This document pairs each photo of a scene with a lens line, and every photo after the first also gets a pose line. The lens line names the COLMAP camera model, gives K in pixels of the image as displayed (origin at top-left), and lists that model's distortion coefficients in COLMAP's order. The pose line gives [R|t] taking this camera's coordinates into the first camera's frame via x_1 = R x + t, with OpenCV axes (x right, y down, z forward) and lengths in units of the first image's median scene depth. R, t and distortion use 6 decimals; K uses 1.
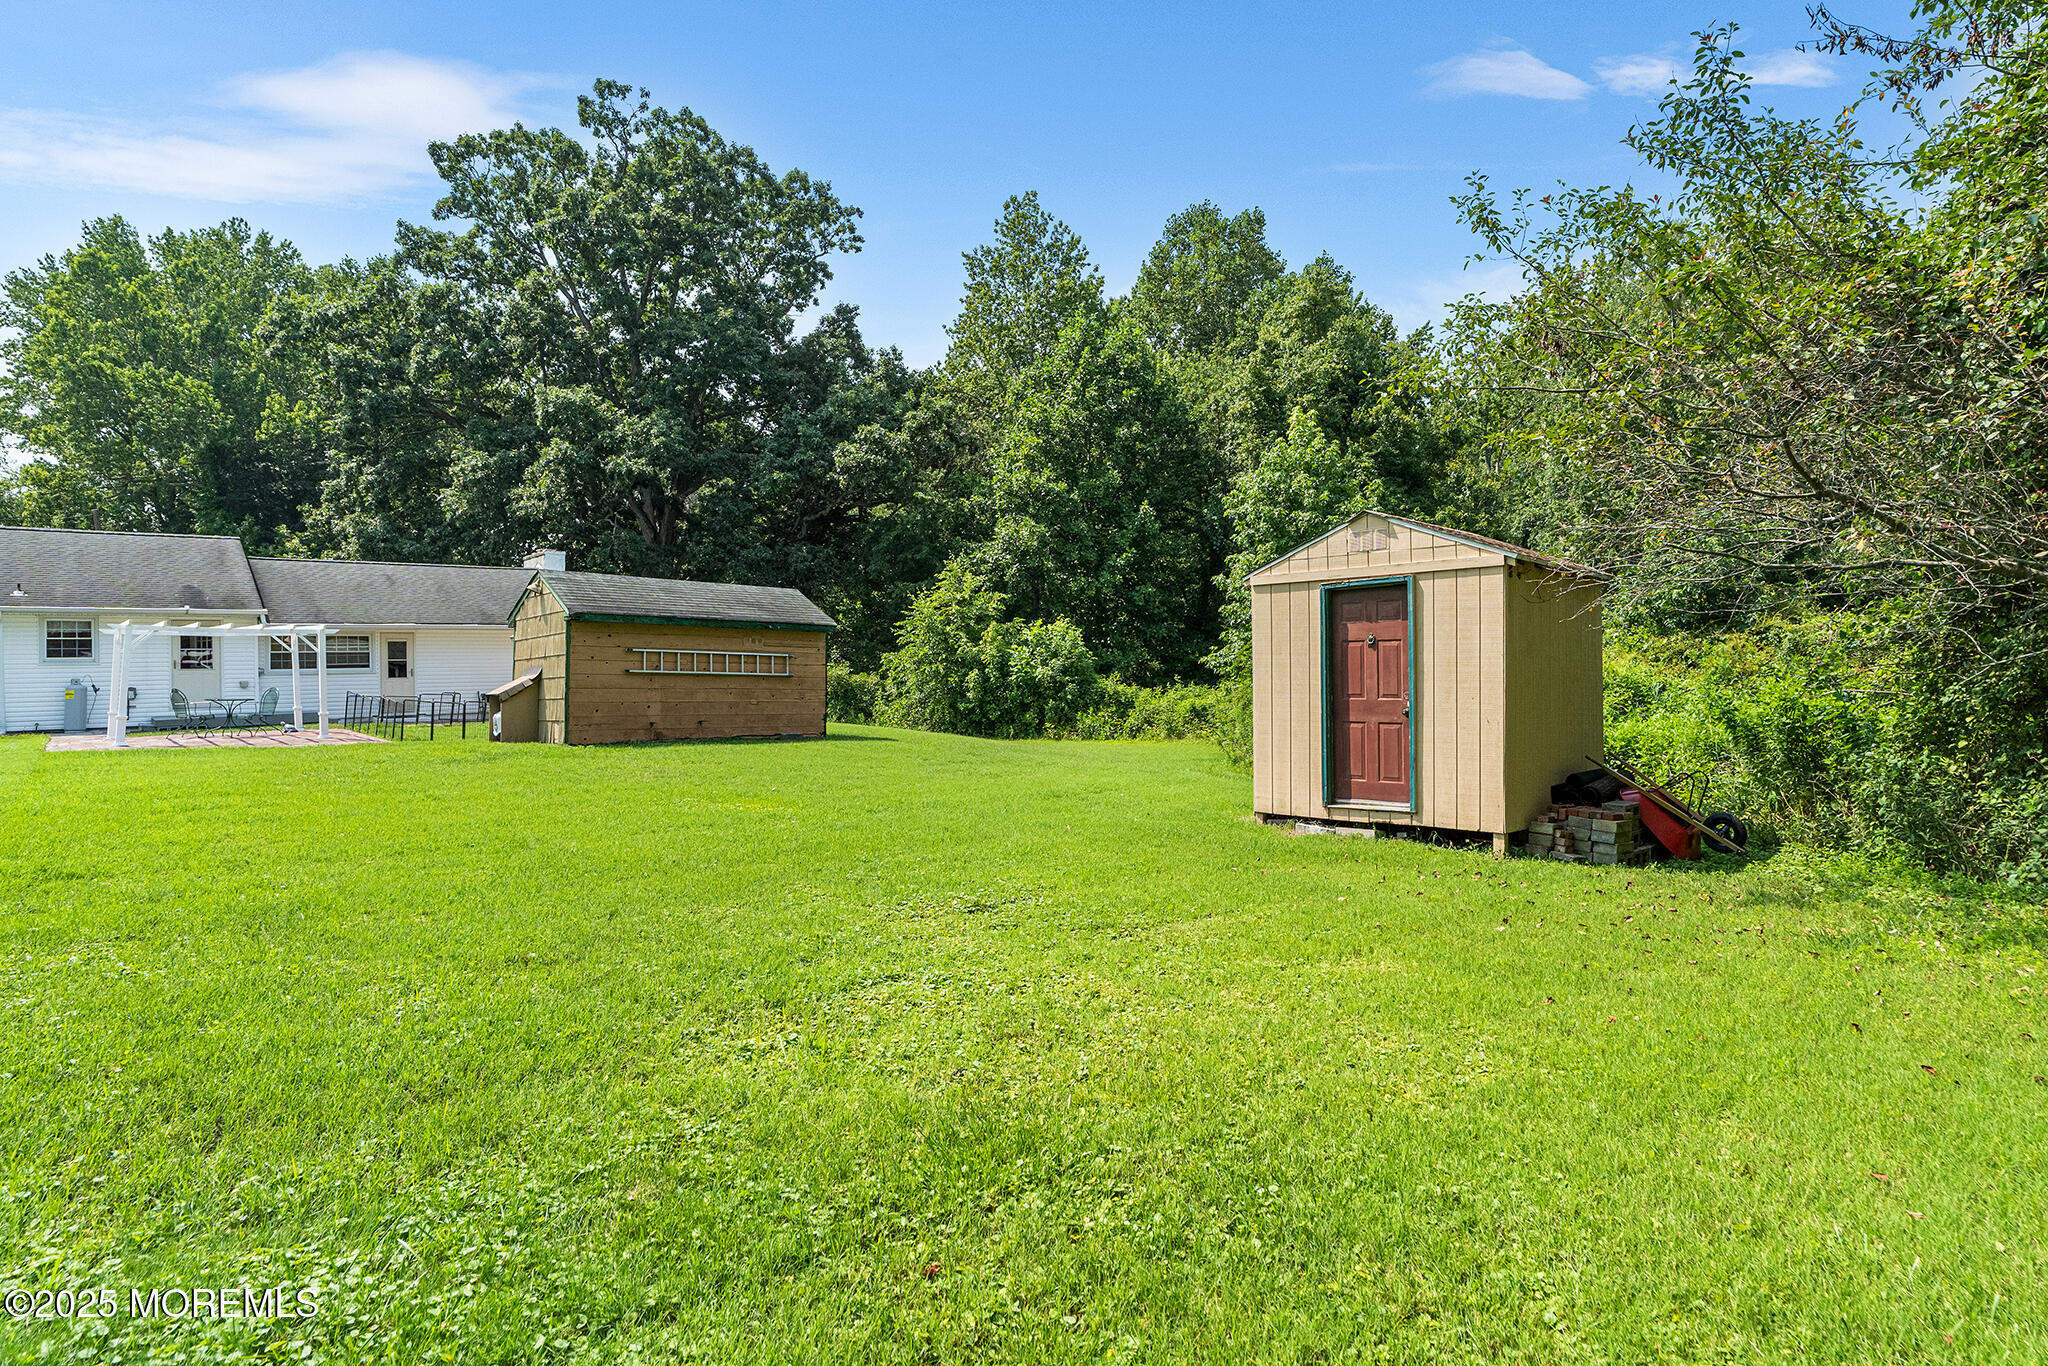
lens RADIAL K [[1139.7, 0, 1006.0], [0, 1139.7, 645.8], [0, 0, 1]] dist [-0.003493, 0.000311]
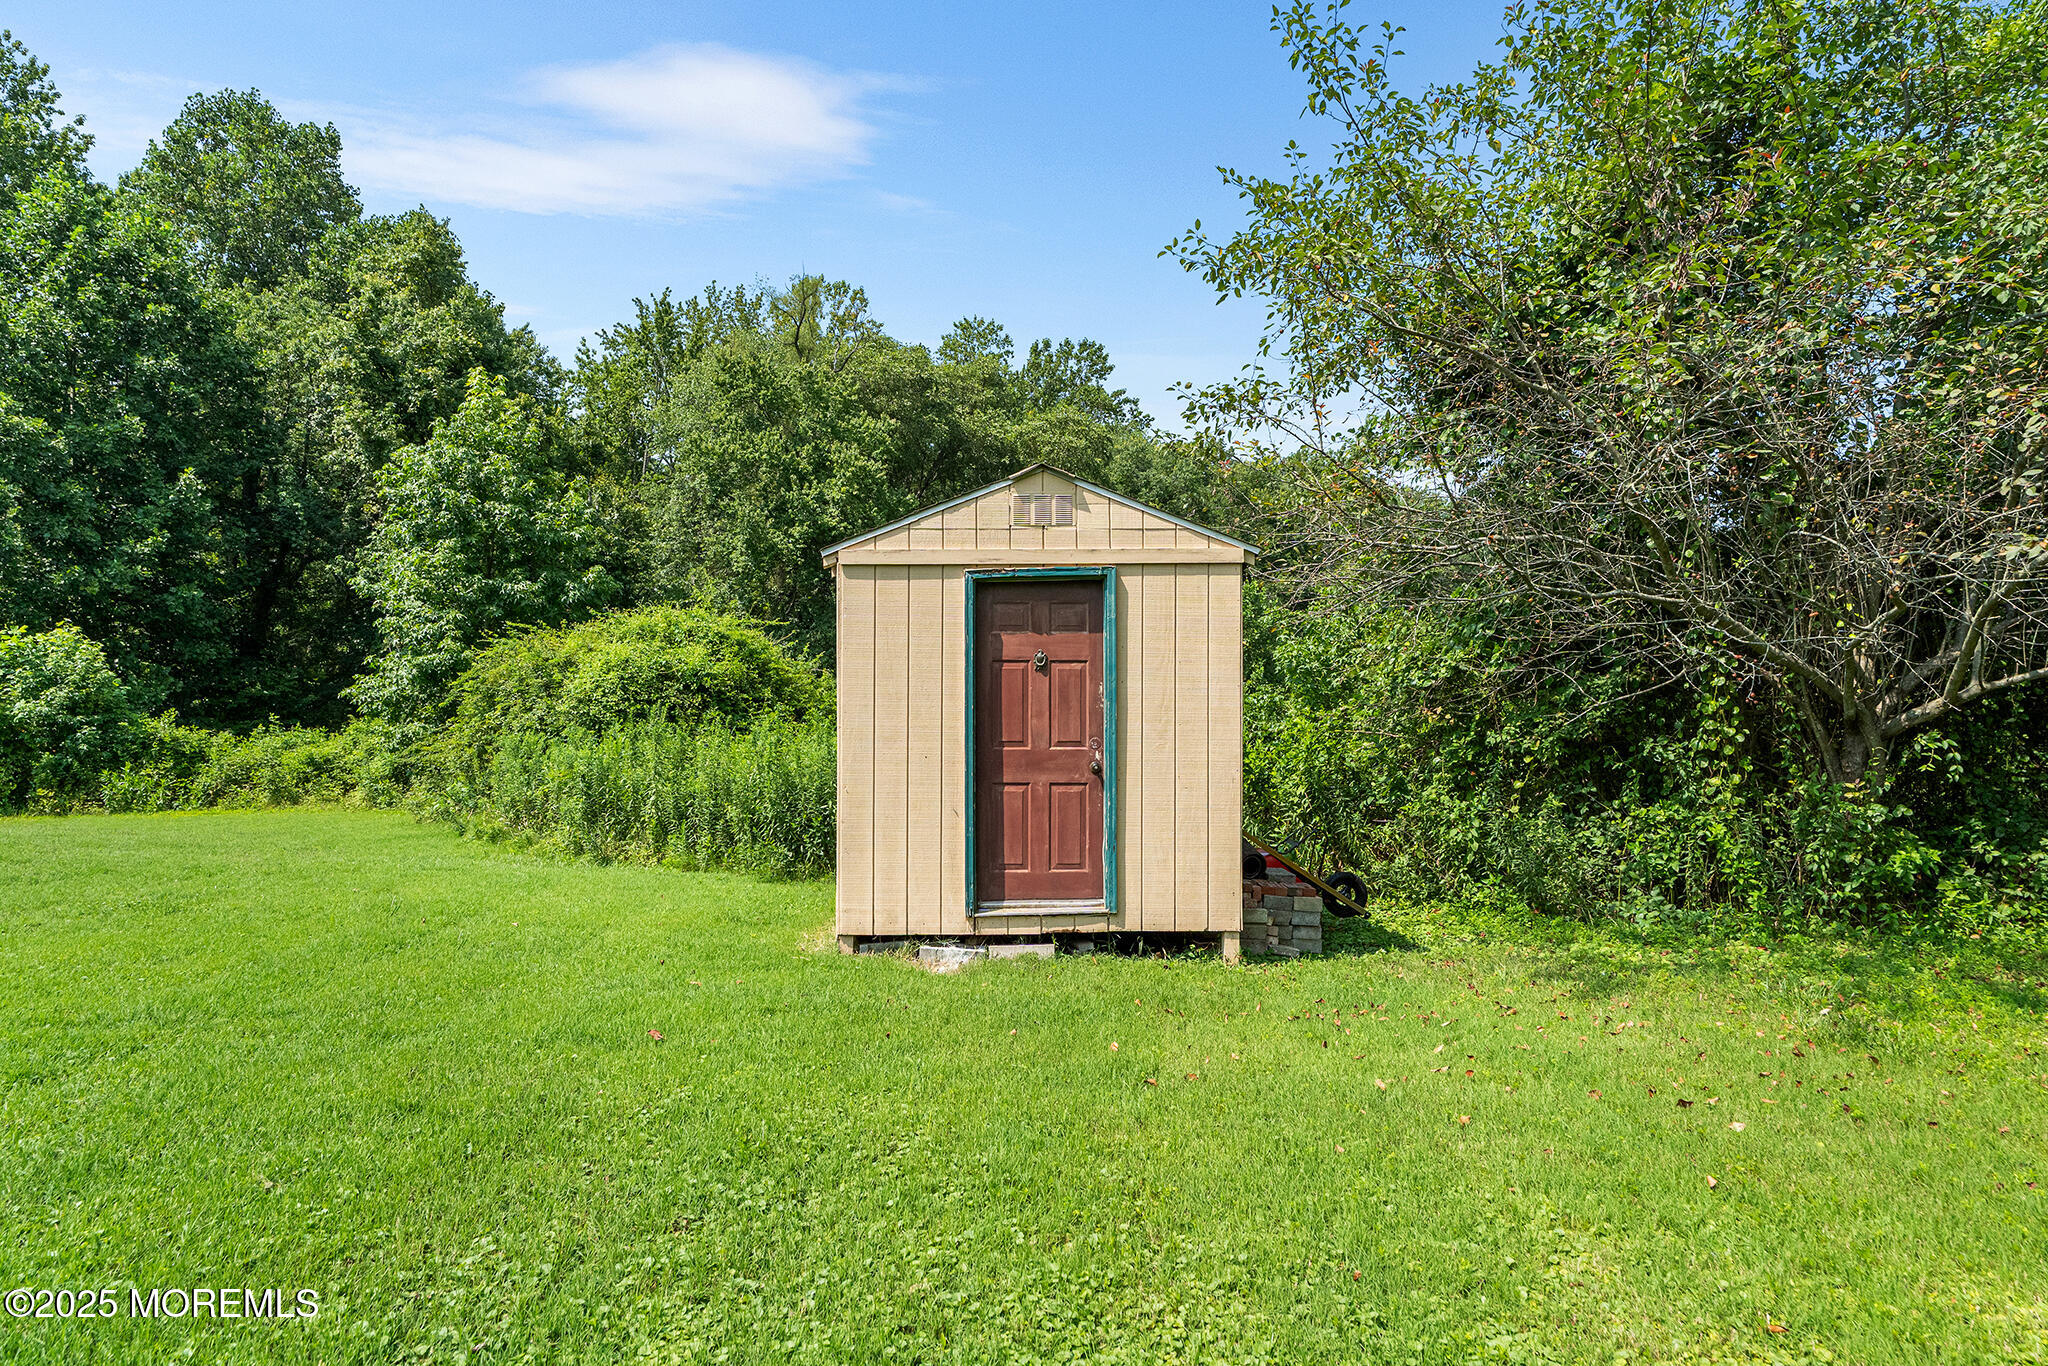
lens RADIAL K [[1162.8, 0, 1024.0], [0, 1162.8, 705.9], [0, 0, 1]] dist [-0.000634, 0.001015]
pose [[0.689033, 0.009209, 0.724672, -0.056087], [-0.021419, 0.999741, 0.007661, 0.005228], [-0.724414, -0.020800, 0.689052, 0.167292]]
